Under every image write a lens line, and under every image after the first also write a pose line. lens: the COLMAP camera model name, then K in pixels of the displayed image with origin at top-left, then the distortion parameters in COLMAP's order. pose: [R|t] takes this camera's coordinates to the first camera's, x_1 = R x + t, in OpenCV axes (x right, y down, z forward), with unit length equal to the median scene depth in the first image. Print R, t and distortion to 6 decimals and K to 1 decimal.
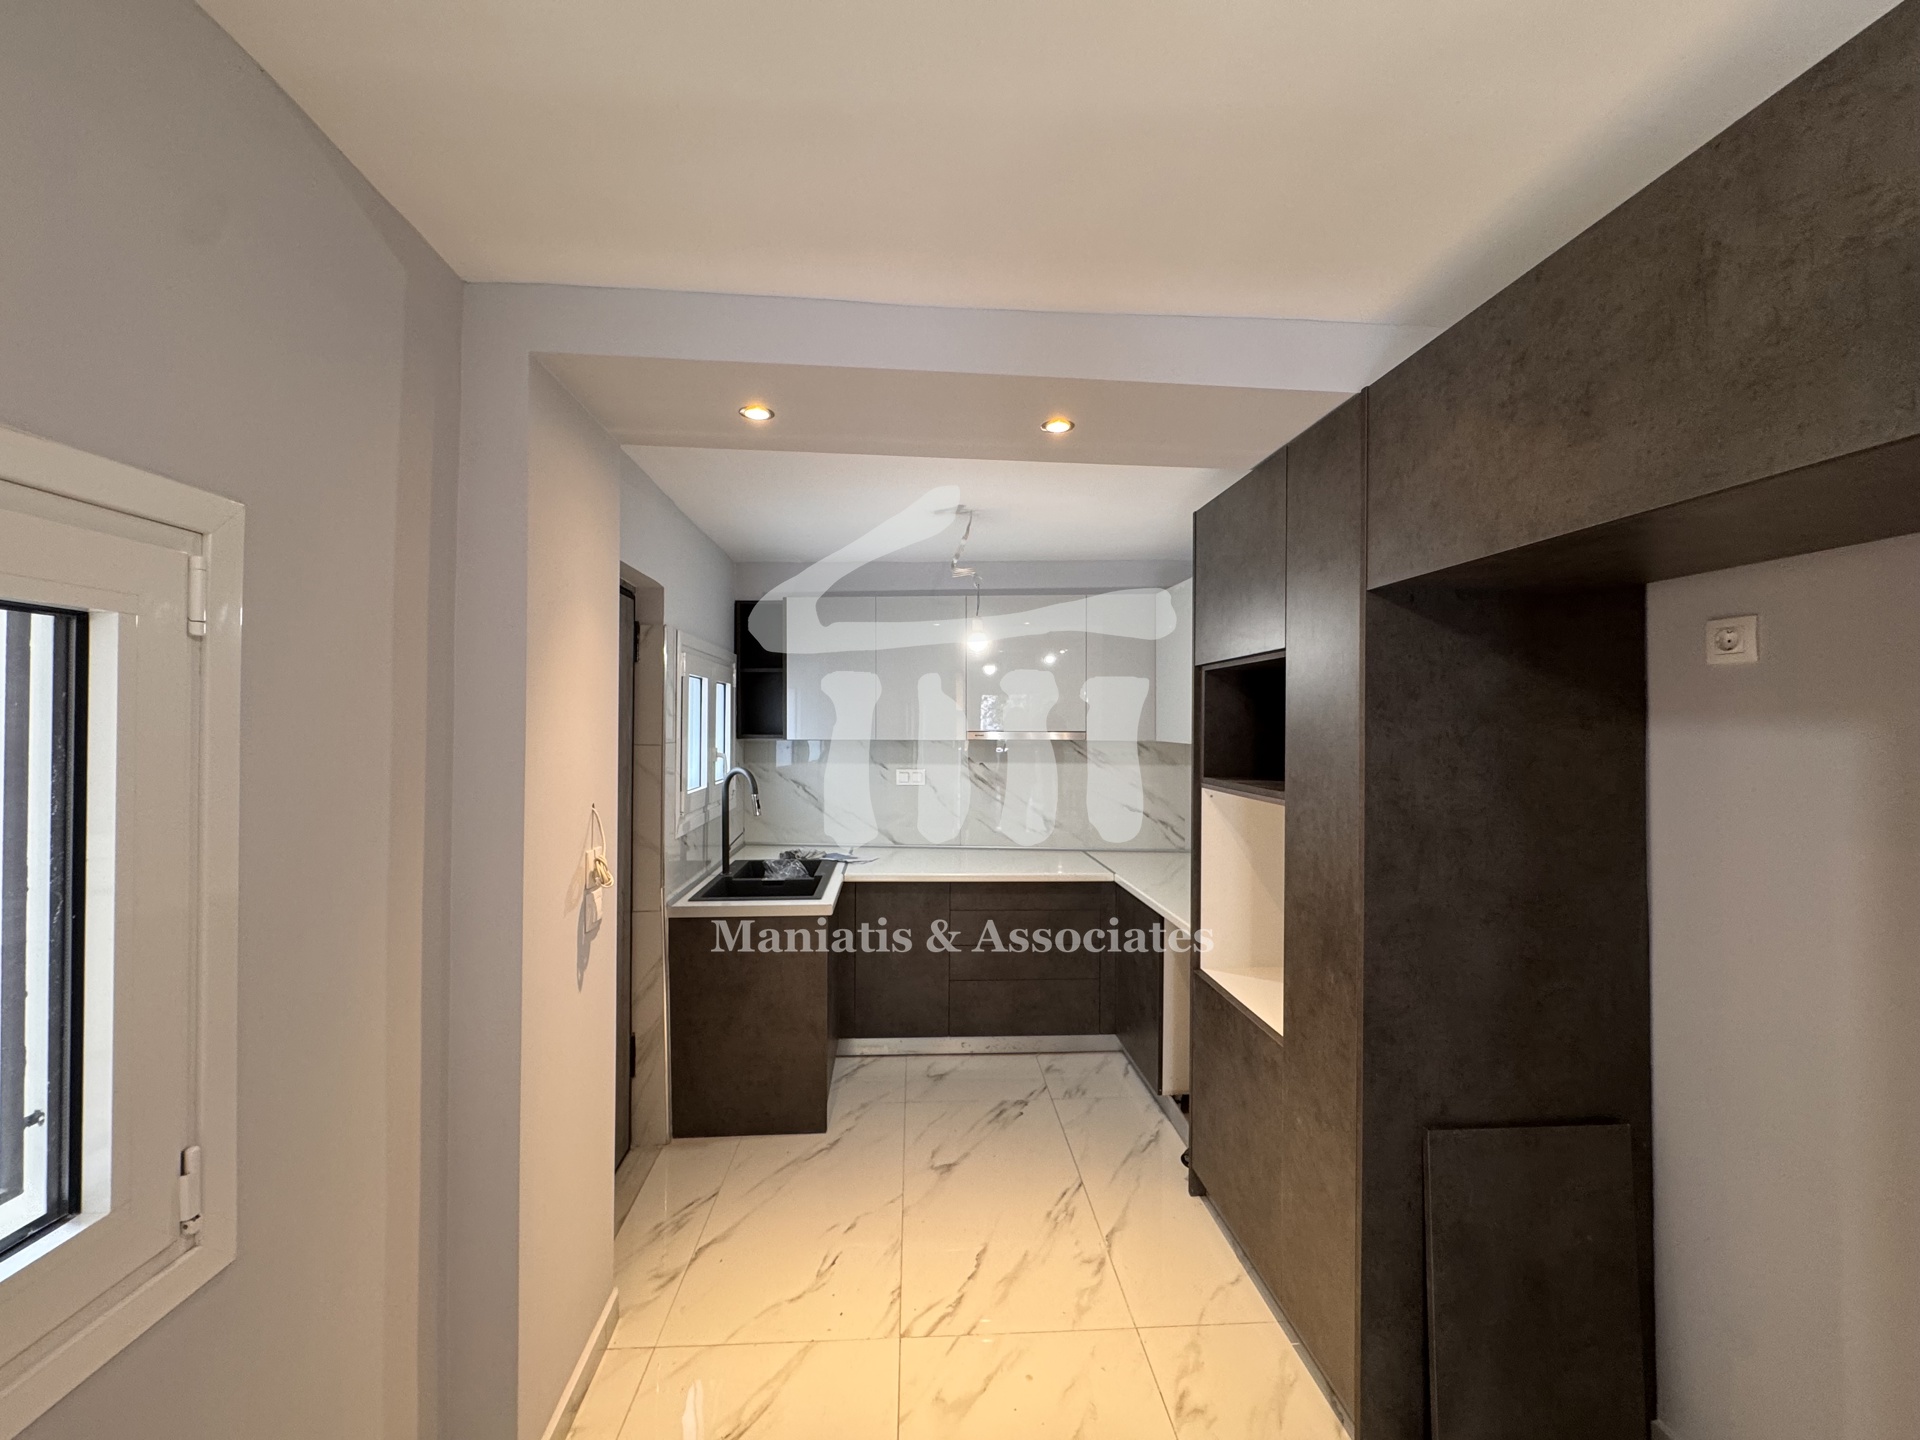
lens RADIAL K [[770.1, 0, 950.0], [0, 770.1, 712.0], [0, 0, 1]] dist [-0.003423, 0.000928]
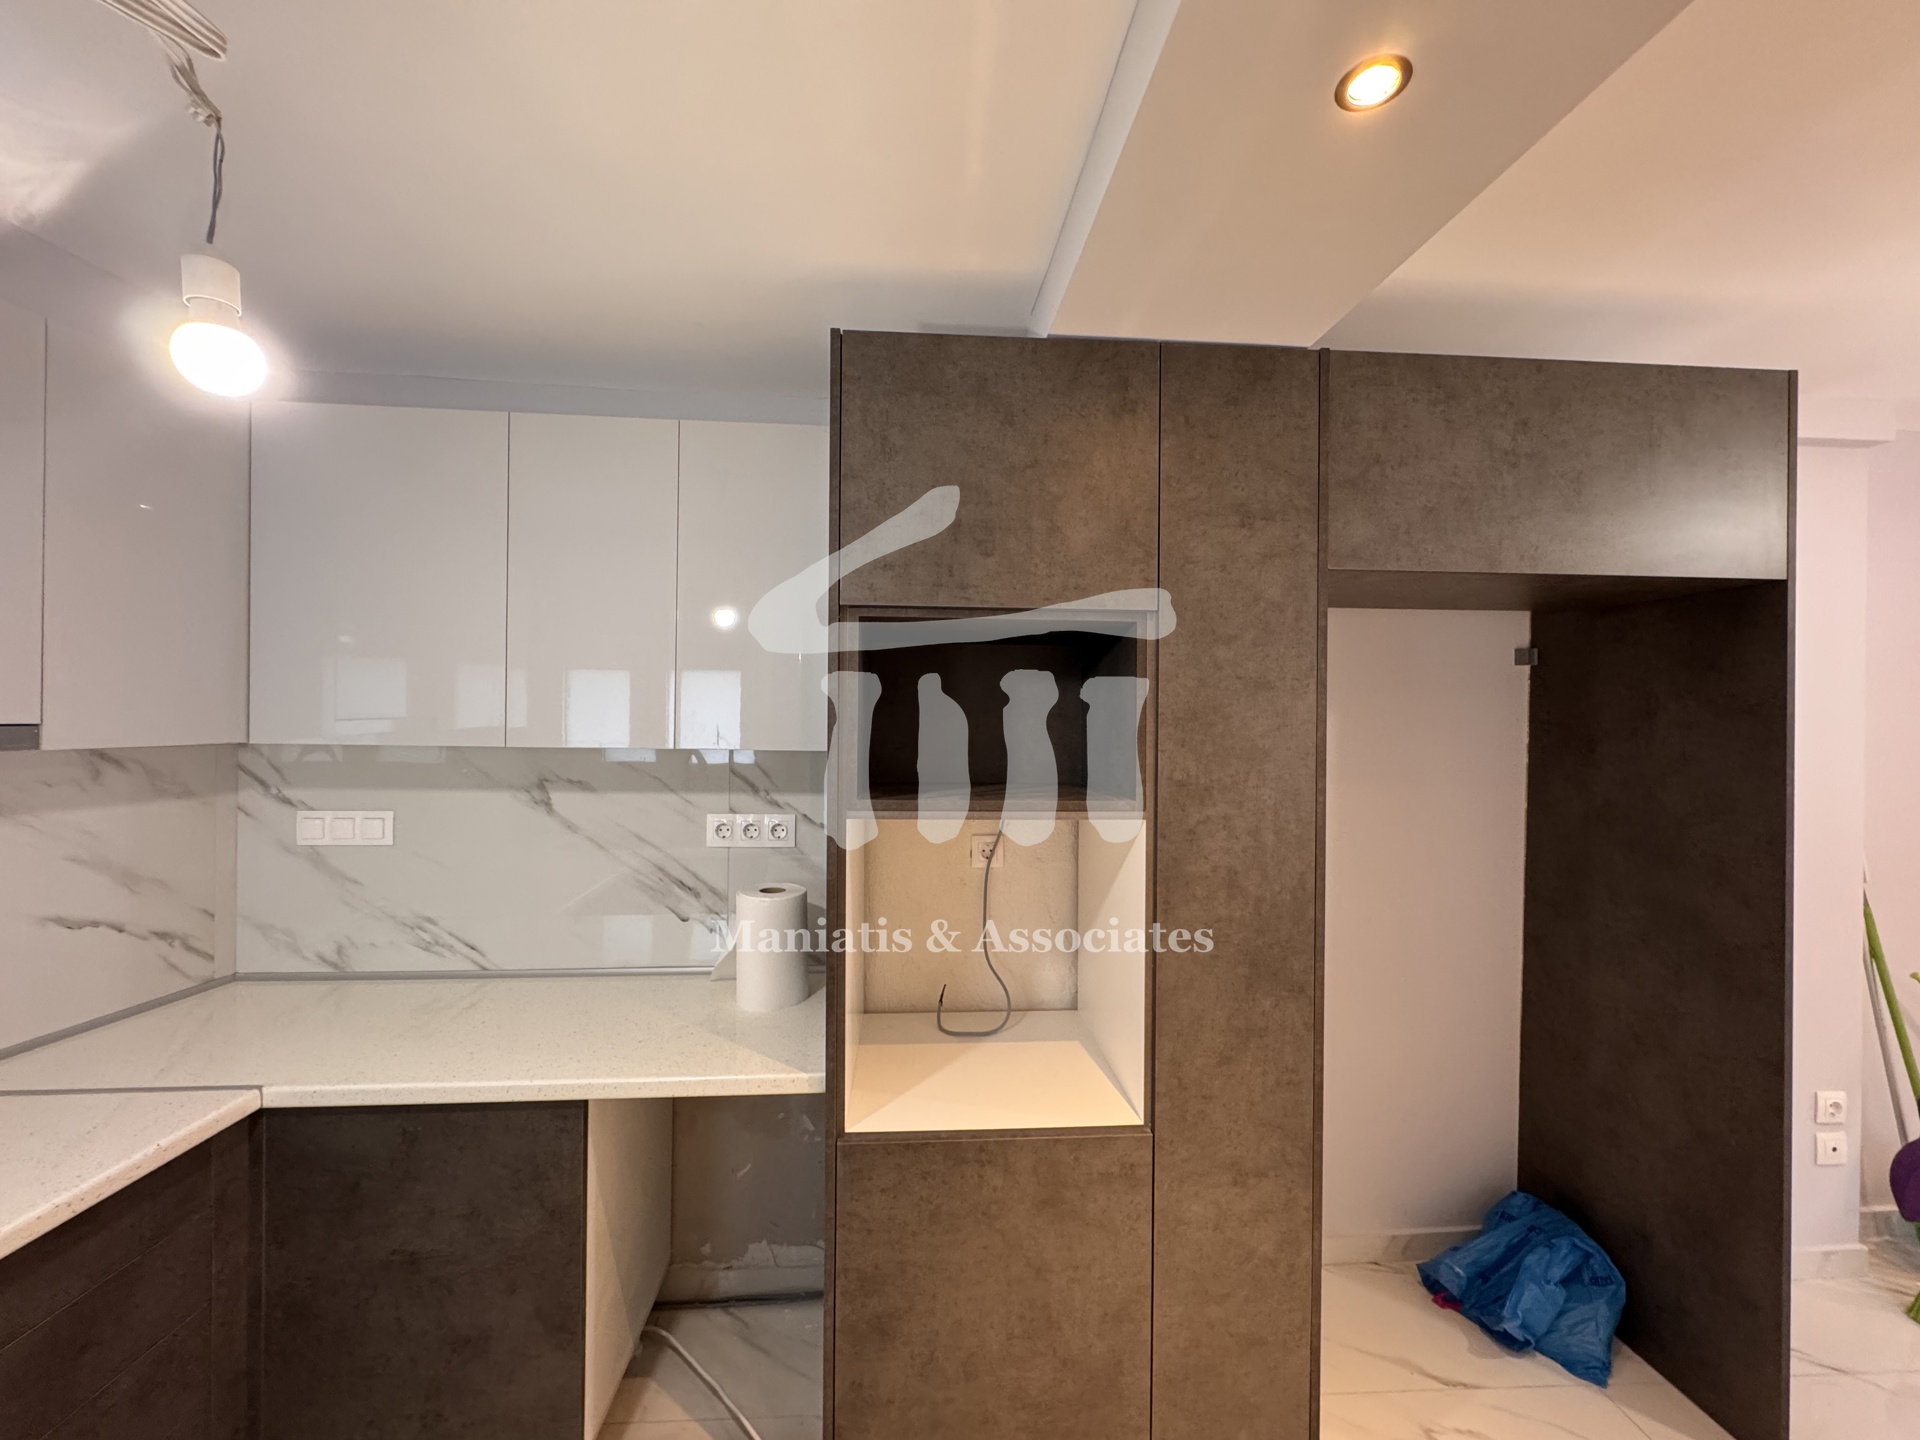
lens RADIAL K [[770.1, 0, 957.4], [0, 770.1, 715.7], [0, 0, 1]] dist [-0.003423, 0.000928]
pose [[-0.004485, -0.005856, 0.999973, -0.364679], [-0.022021, 0.999741, 0.005756, 0.023177], [-0.999747, -0.021994, -0.004613, 1.356051]]
